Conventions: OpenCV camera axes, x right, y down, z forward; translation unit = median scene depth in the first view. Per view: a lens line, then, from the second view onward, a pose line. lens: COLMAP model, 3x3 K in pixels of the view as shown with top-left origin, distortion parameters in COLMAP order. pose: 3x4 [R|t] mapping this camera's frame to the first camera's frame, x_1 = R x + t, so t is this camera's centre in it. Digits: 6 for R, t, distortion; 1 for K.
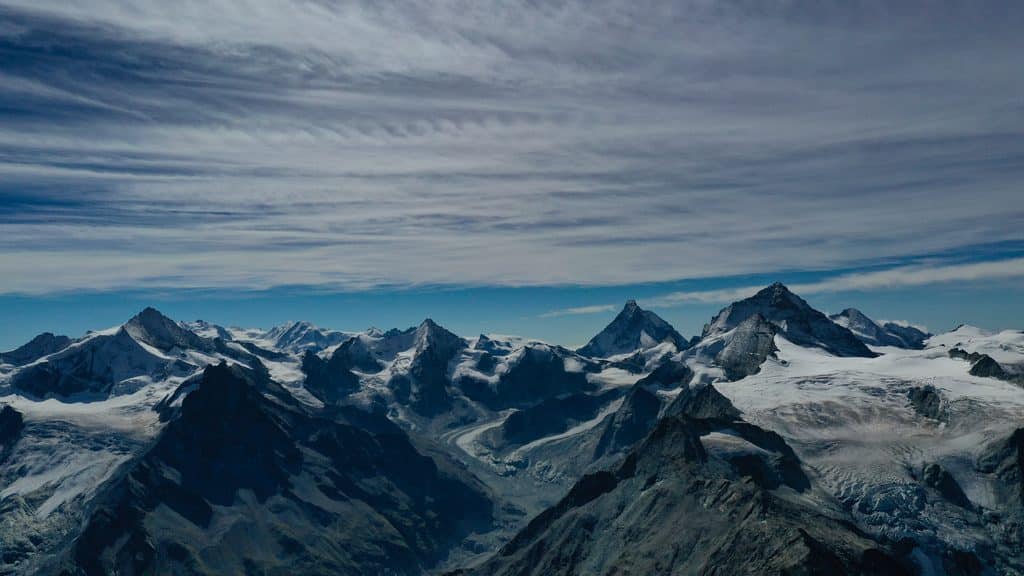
lens RADIAL K [[812.6, 0, 512.0], [0, 812.6, 288.0], [0, 0, 1]] dist [0.000368, -0.003815]
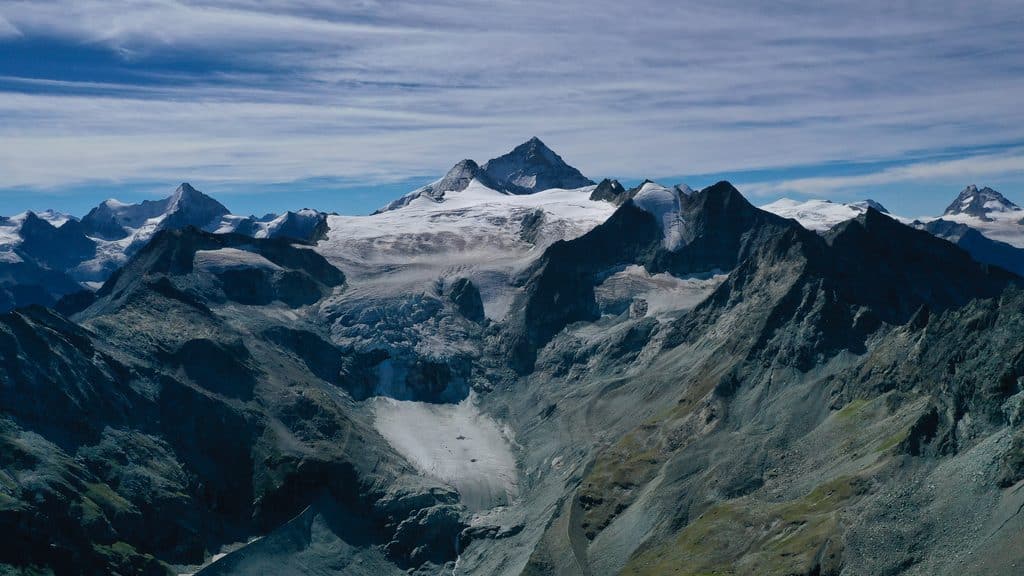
lens RADIAL K [[812.6, 0, 512.0], [0, 812.6, 288.0], [0, 0, 1]] dist [0.000368, -0.003815]
pose [[0.997296, -0.010717, 0.072705, 0.285210], [0.002027, 0.992945, 0.118559, 0.067758], [-0.073463, -0.118091, 0.990282, 0.057180]]
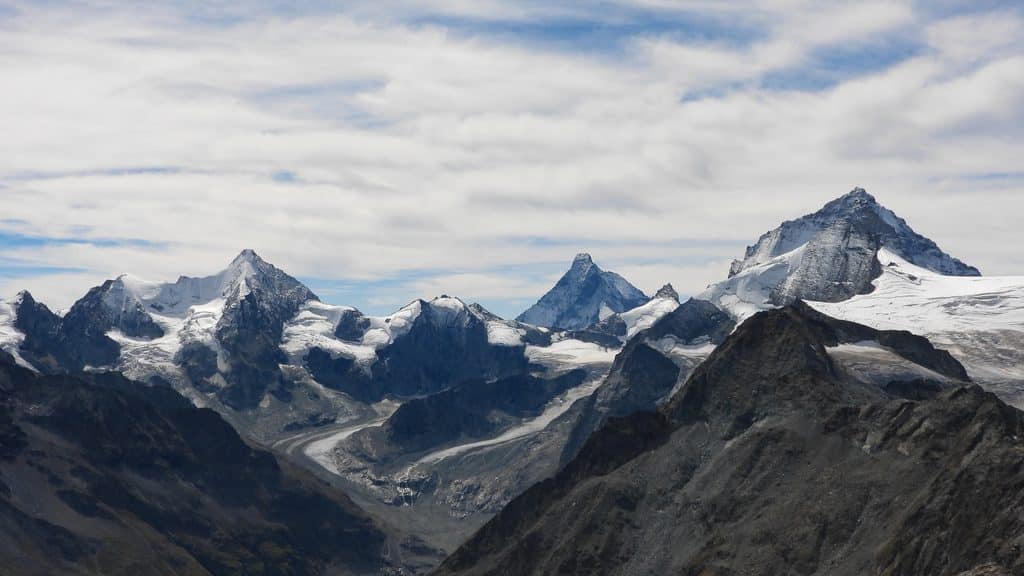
lens RADIAL K [[1324.2, 0, 512.0], [0, 1324.2, 288.0], [0, 0, 1]] dist [-0.003040, 0.001505]
pose [[0.992895, 0.018339, 0.117576, -0.040512], [-0.018892, 0.999815, 0.003593, 0.081961], [-0.117488, -0.005789, 0.993057, 0.097434]]
